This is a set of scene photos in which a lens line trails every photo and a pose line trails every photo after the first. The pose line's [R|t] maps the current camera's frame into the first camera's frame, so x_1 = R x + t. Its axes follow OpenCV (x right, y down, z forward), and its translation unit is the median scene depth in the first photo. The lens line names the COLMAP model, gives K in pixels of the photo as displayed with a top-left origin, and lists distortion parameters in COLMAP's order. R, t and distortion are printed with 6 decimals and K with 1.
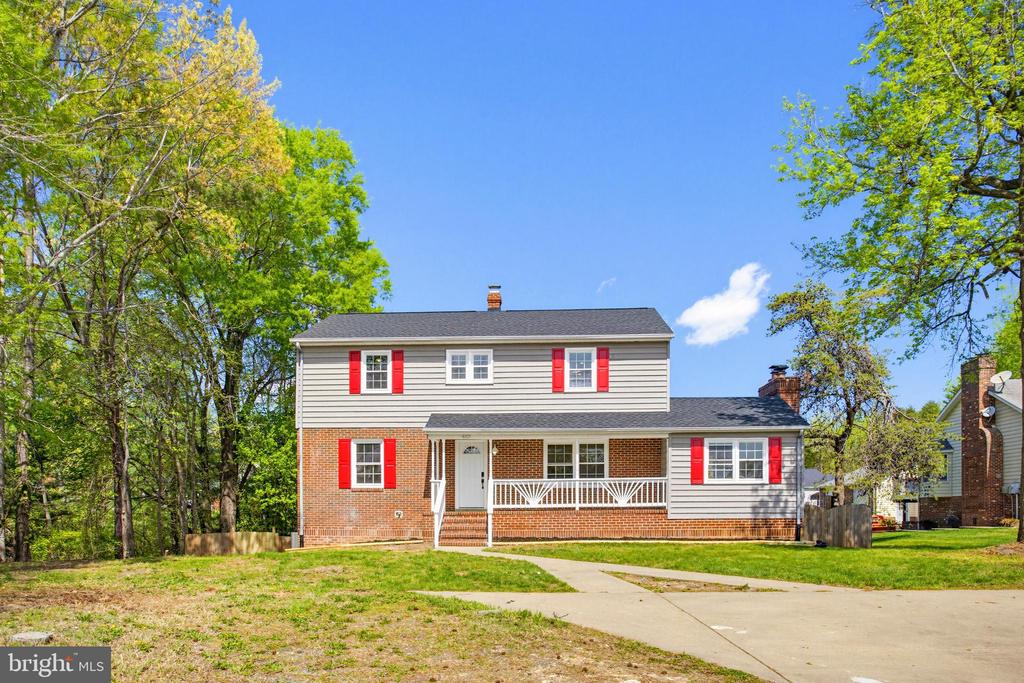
lens RADIAL K [[690.6, 0, 511.9], [0, 690.6, 322.2], [0, 0, 1]] dist [-0.007235, -0.001683]
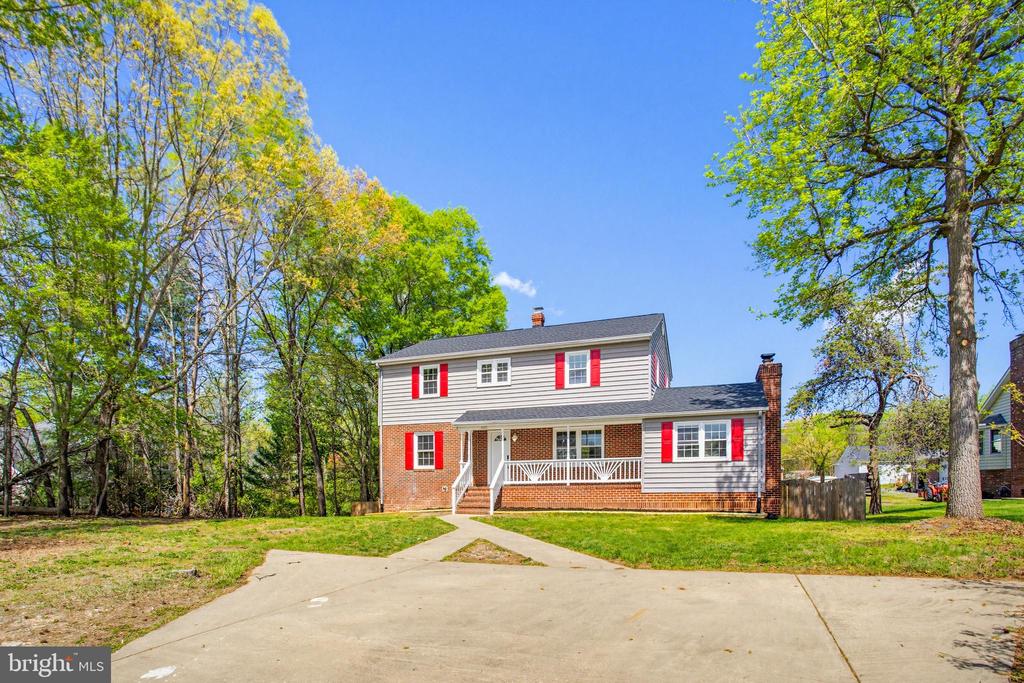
lens RADIAL K [[513.6, 0, 507.5], [0, 513.6, 352.1], [0, 0, 1]] dist [-0.022927, 0.000617]
pose [[0.957324, -0.074624, -0.279218, 0.243502], [0.078822, 0.996881, 0.003824, 0.026742], [0.278062, -0.025669, 0.960220, 0.109839]]
